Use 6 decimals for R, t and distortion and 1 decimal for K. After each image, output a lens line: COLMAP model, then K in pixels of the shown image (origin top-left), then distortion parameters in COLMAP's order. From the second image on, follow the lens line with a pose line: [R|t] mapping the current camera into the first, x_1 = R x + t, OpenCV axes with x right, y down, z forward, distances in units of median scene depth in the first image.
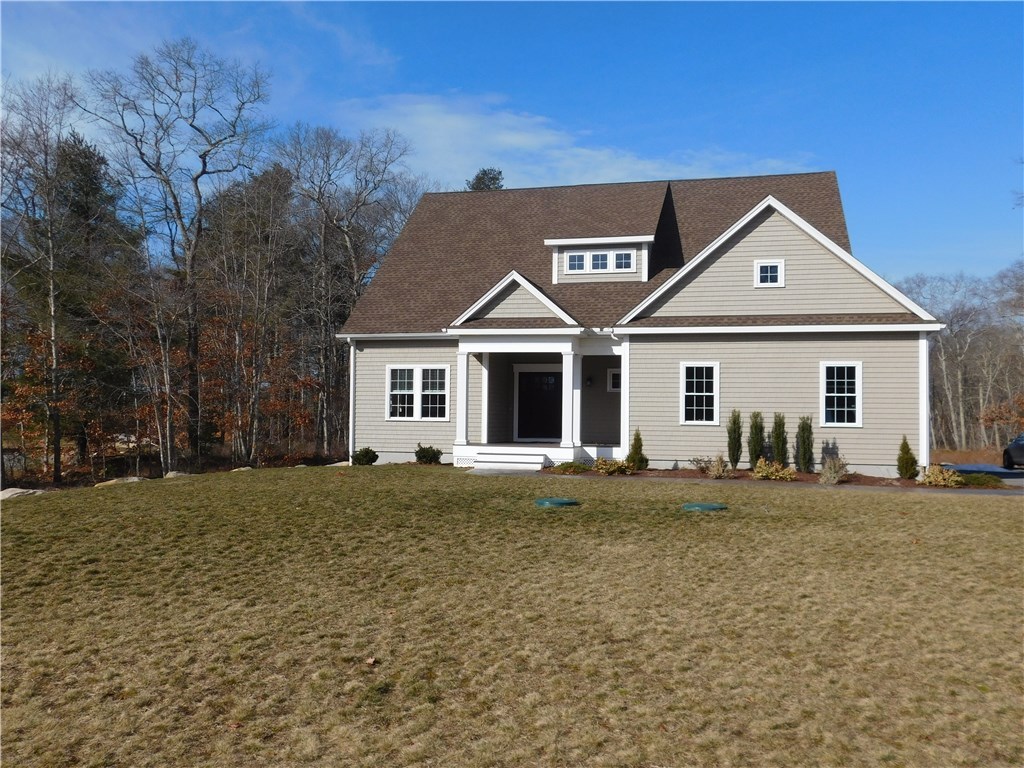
lens RADIAL K [[890.5, 0, 512.0], [0, 890.5, 384.0], [0, 0, 1]] dist [-0.011968, -0.017829]
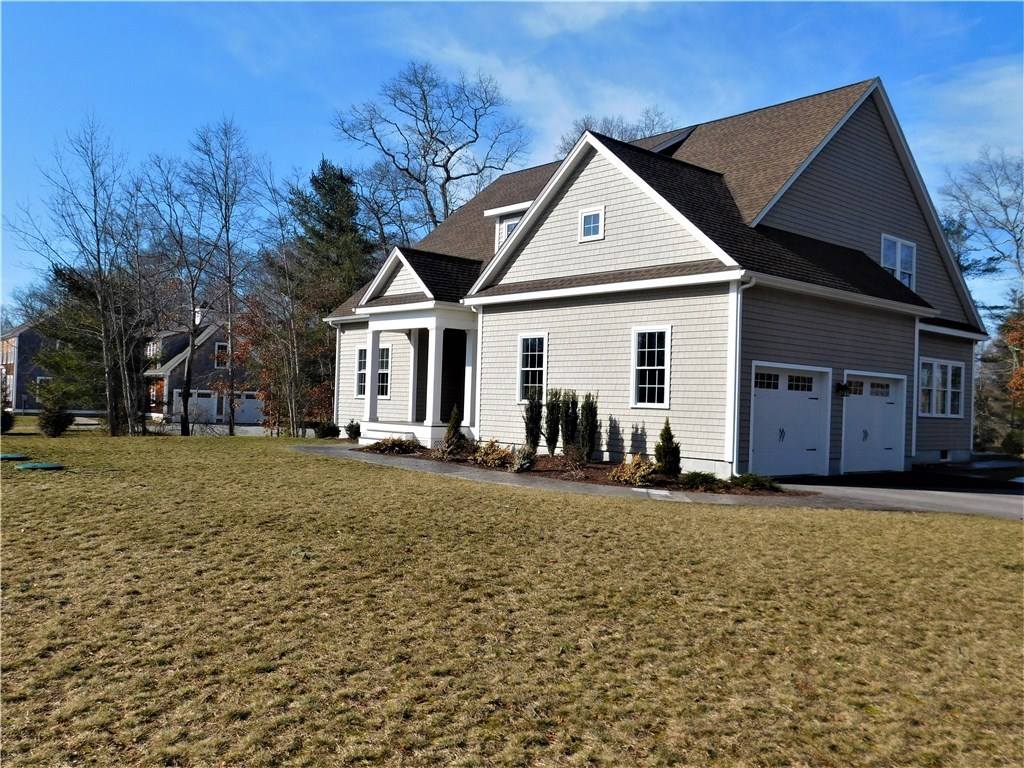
lens RADIAL K [[890.5, 0, 512.0], [0, 890.5, 384.0], [0, 0, 1]] dist [-0.011968, -0.017829]
pose [[0.825674, 0.000843, -0.564147, 0.660148], [0.003592, 0.999971, 0.006752, 0.019149], [0.564136, -0.007602, 0.825647, 0.249205]]
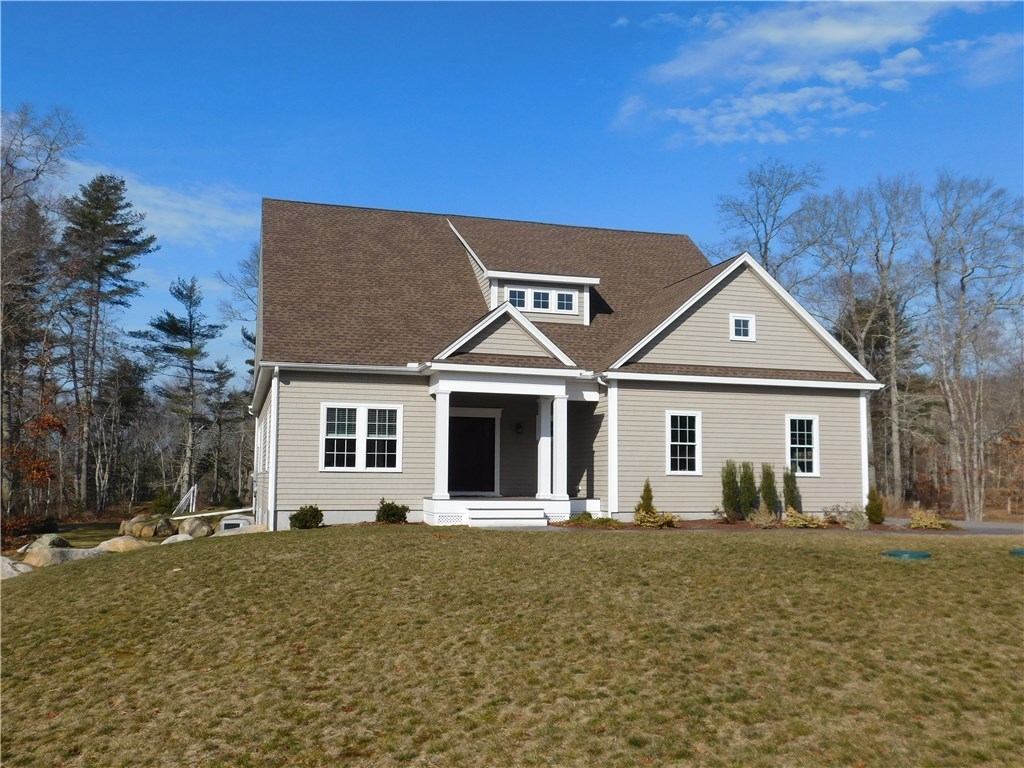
lens RADIAL K [[879.7, 0, 512.0], [0, 879.7, 384.0], [0, 0, 1]] dist [0.039298, -0.002238]
pose [[0.863746, 0.044851, 0.501928, -0.426637], [-0.019384, 0.998251, -0.055844, 0.003536], [-0.503555, 0.038506, 0.863105, 0.238474]]
